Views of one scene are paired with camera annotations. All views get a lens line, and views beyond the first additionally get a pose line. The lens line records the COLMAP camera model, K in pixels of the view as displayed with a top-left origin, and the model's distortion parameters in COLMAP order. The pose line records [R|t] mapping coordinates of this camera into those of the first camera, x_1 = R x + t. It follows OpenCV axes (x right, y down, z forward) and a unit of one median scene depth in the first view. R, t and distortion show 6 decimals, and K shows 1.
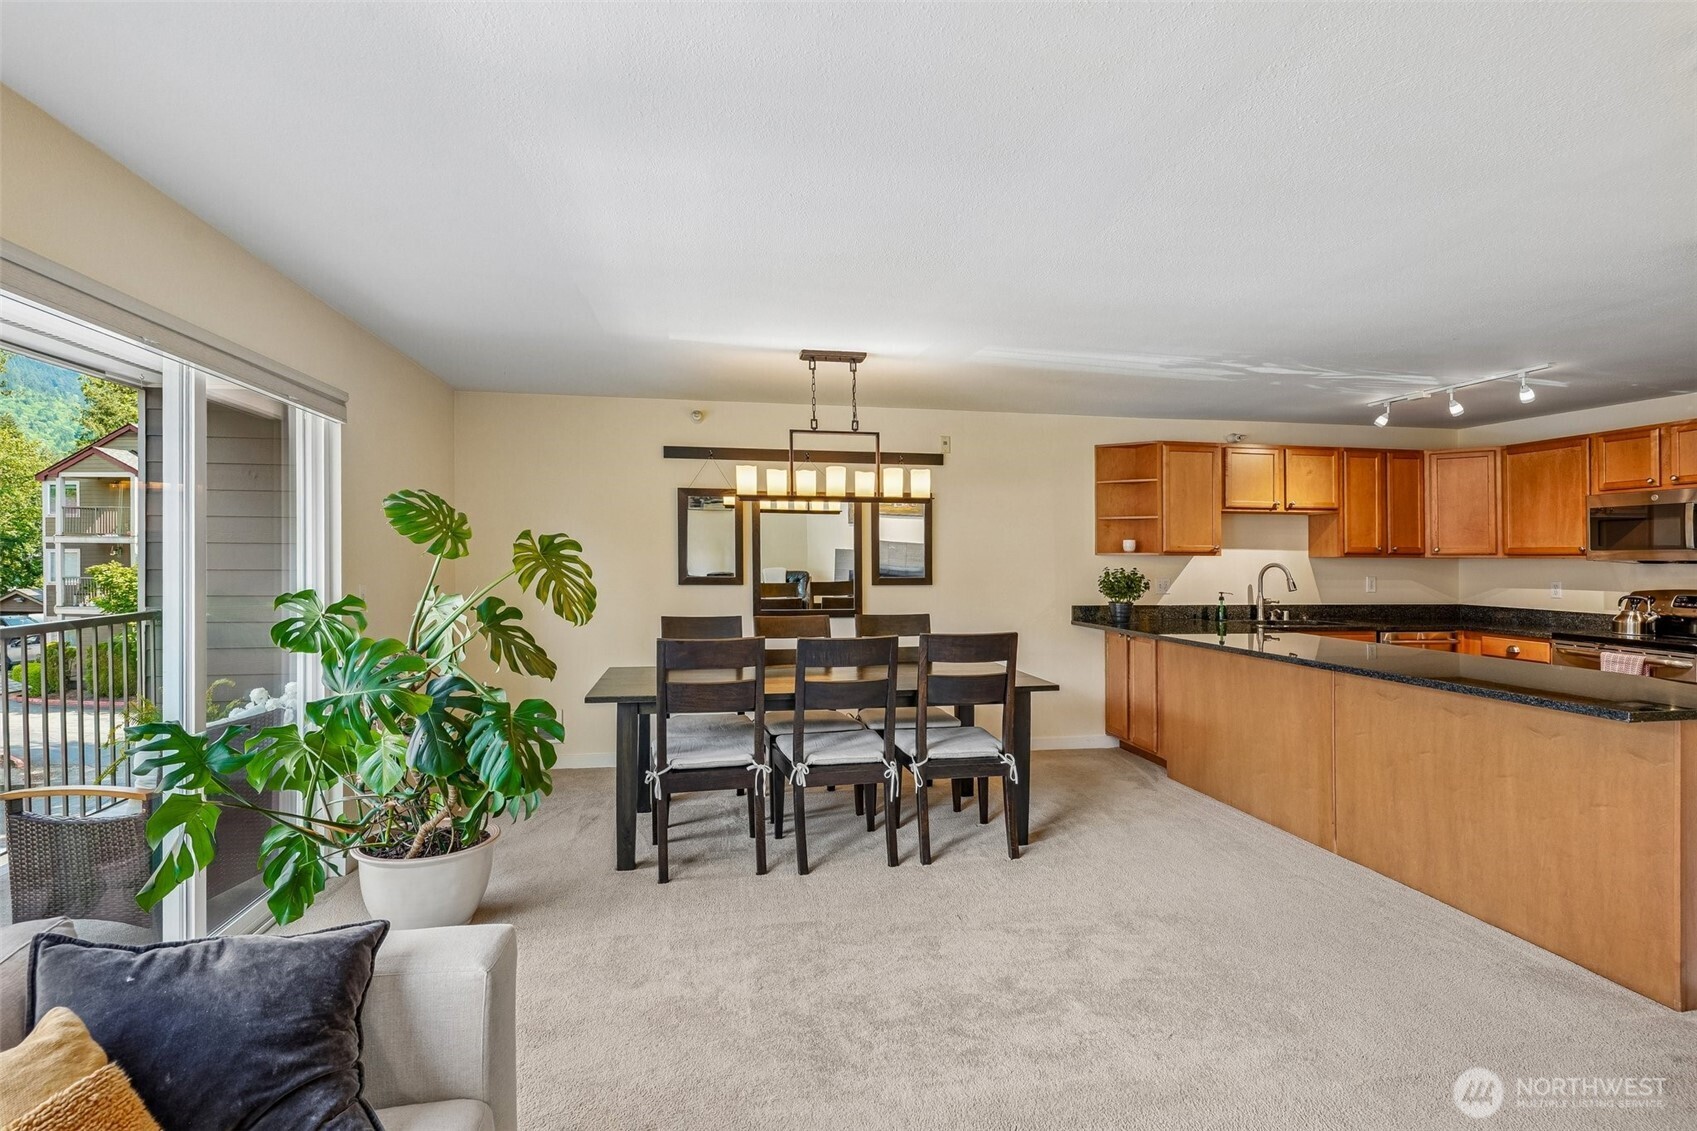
lens RADIAL K [[827.5, 0, 848.5], [0, 827.5, 565.5], [0, 0, 1]] dist [0.000967, 0.000554]
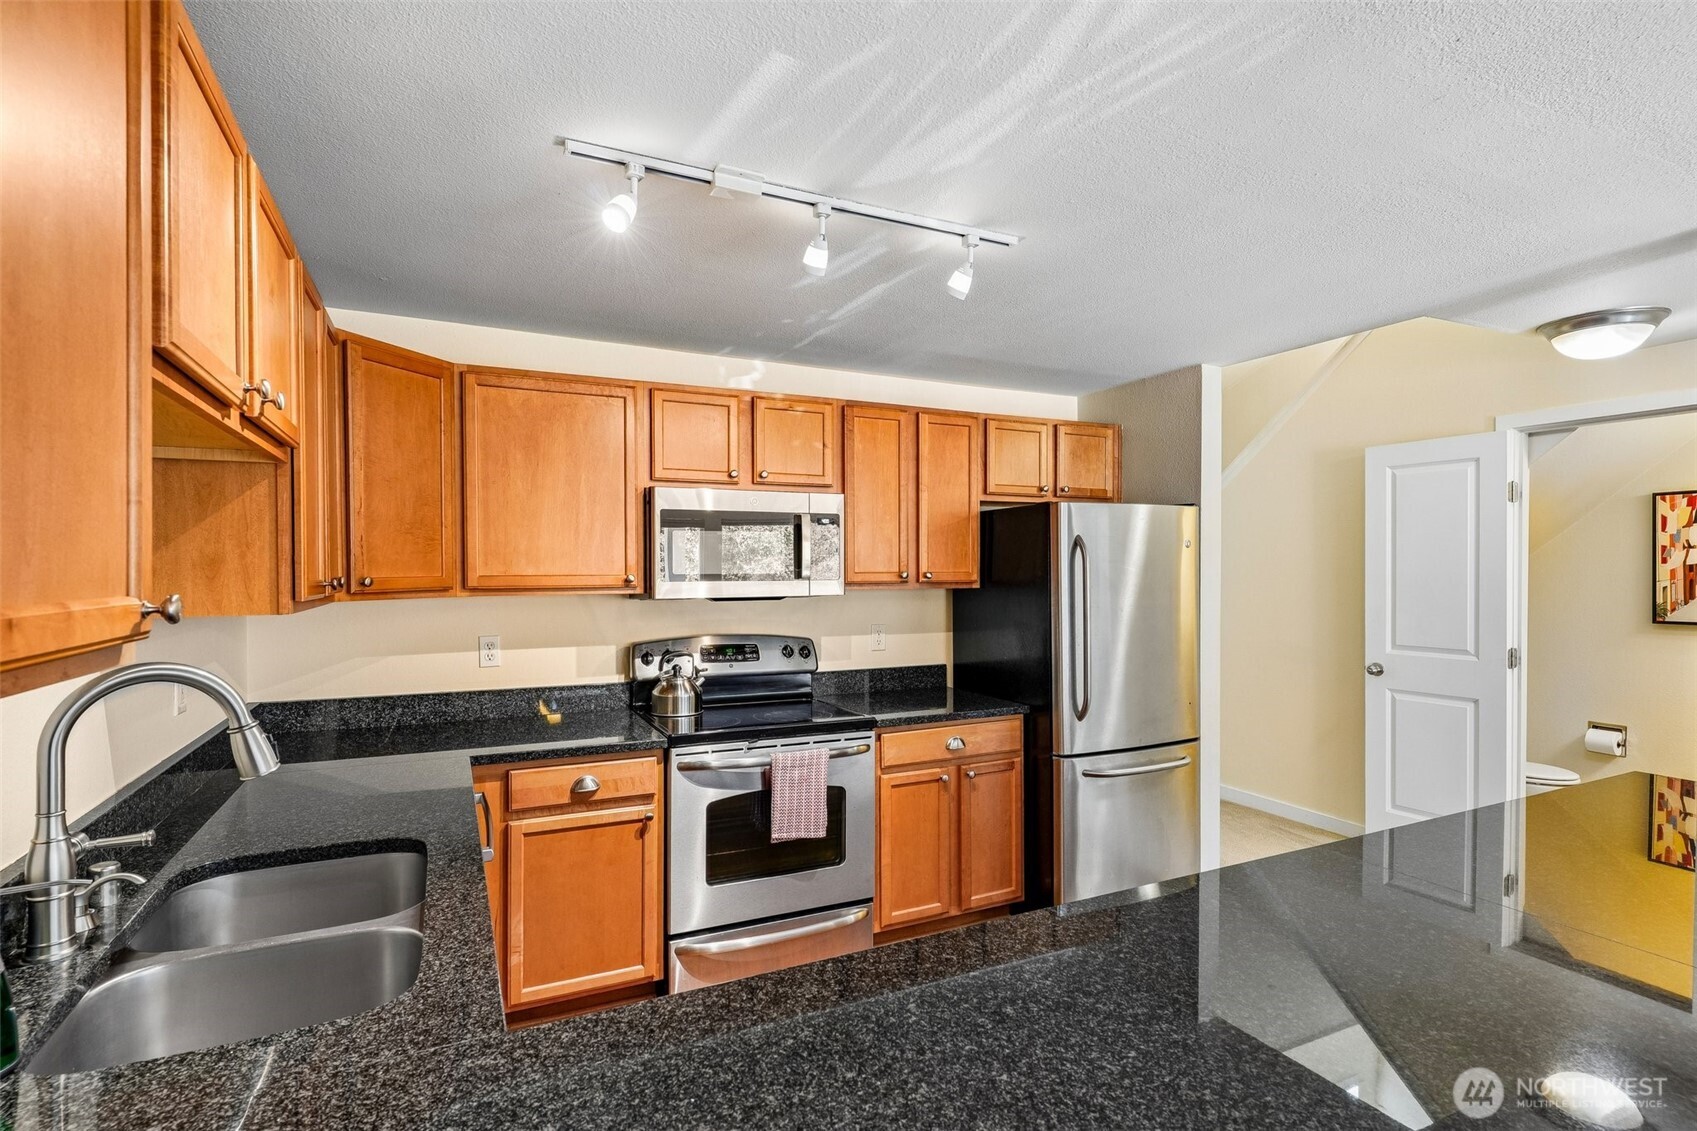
lens RADIAL K [[827.5, 0, 848.5], [0, 827.5, 565.5], [0, 0, 1]] dist [0.000967, 0.000554]
pose [[-0.267151, -0.000600, 0.963655, 0.268698], [0.010519, 0.999938, 0.003539, -0.027027], [-0.963597, 0.011082, -0.267128, 0.939065]]
